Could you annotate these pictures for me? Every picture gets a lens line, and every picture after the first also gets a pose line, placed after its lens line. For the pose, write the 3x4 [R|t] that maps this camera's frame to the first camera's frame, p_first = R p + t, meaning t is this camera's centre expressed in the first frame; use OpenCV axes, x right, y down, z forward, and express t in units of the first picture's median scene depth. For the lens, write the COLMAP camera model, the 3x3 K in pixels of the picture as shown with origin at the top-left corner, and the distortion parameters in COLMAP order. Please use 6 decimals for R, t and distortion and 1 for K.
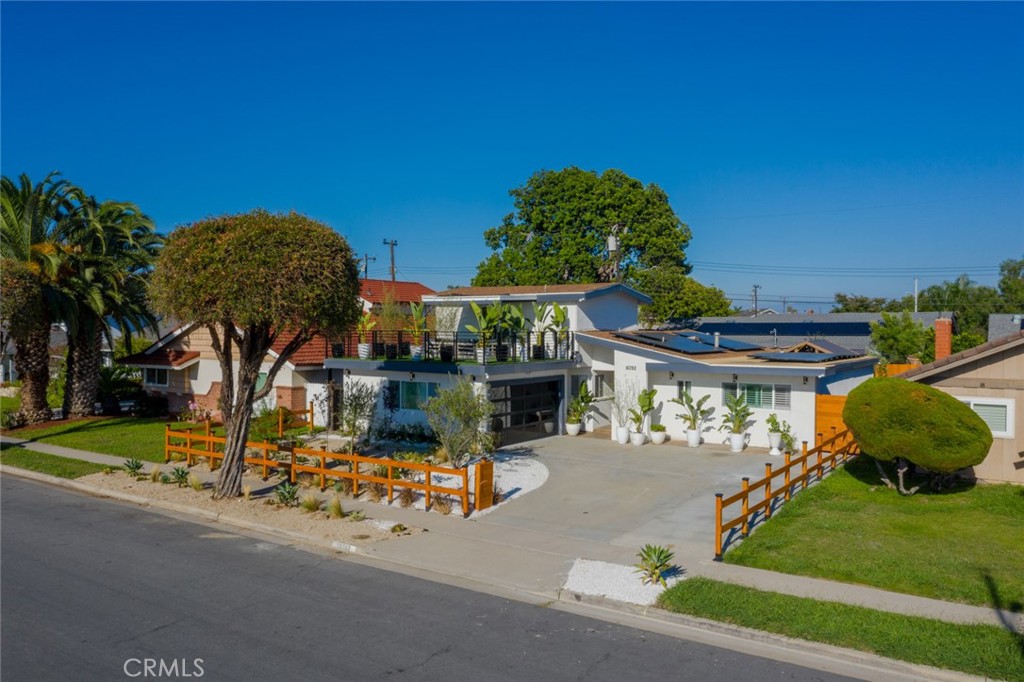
lens RADIAL K [[800.8, 0, 512.0], [0, 800.8, 341.0], [0, 0, 1]] dist [-0.005794, -0.001904]
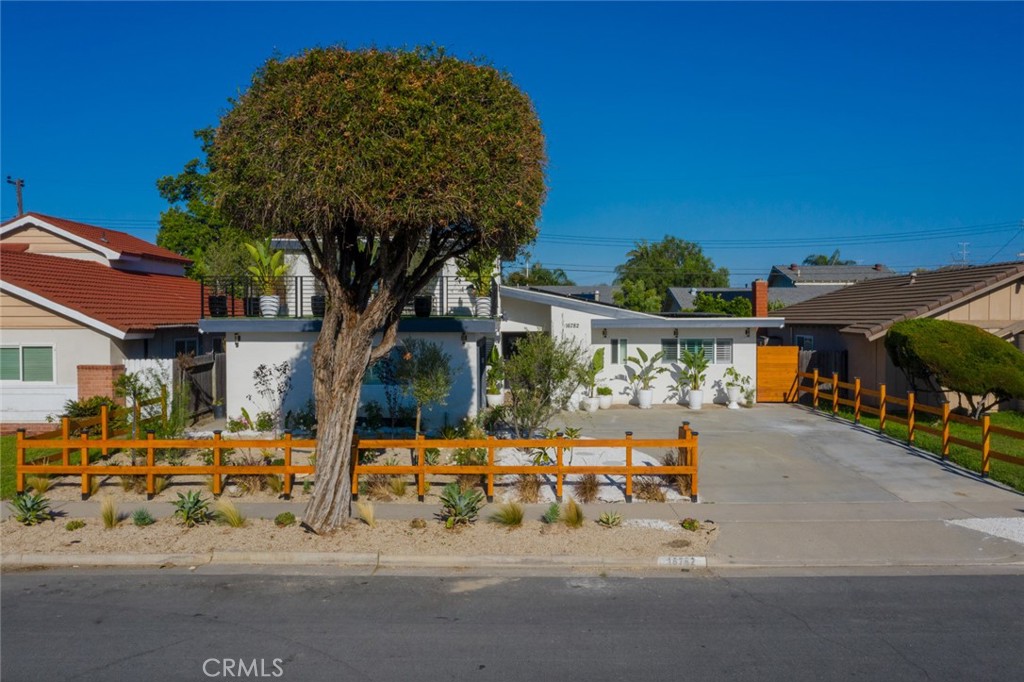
lens RADIAL K [[804.9, 0, 514.4], [0, 804.9, 315.9], [0, 0, 1]] dist [-0.011255, -0.000660]
pose [[0.823781, -0.004759, 0.566888, -0.245367], [0.015634, 0.999775, -0.014325, 0.020897], [-0.566693, 0.020664, 0.823670, 0.182081]]
